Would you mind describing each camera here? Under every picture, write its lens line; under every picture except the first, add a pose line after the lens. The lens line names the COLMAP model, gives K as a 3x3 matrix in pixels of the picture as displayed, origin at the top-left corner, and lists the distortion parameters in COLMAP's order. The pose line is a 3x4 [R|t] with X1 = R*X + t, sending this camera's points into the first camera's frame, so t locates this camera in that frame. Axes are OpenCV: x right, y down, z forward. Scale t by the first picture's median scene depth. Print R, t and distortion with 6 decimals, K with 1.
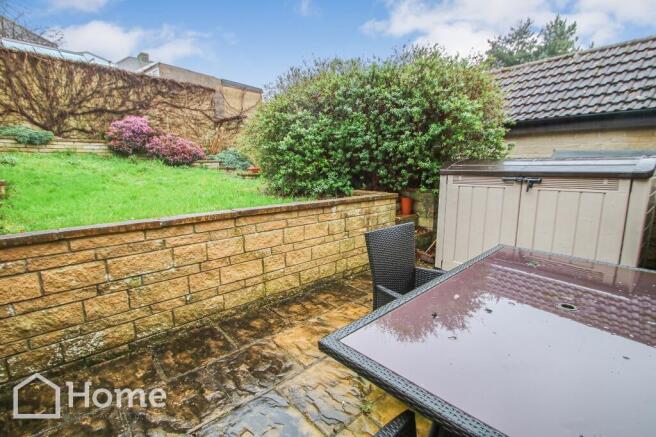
lens RADIAL K [[315.3, 0, 328.0], [0, 315.3, 218.5], [0, 0, 1]] dist [-0.001159, -0.001827]
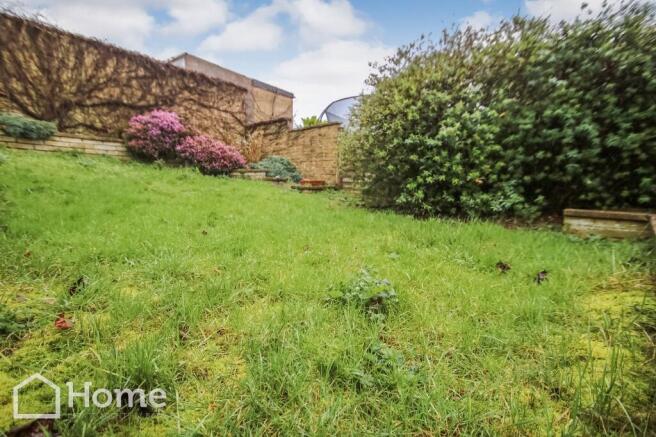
lens RADIAL K [[315.3, 0, 328.0], [0, 315.3, 218.5], [0, 0, 1]] dist [-0.001159, -0.001827]
pose [[0.998663, 0.013634, 0.049858, -0.240643], [-0.010444, 0.997915, -0.063696, -0.013425], [-0.050622, 0.063091, 0.996723, 0.220843]]
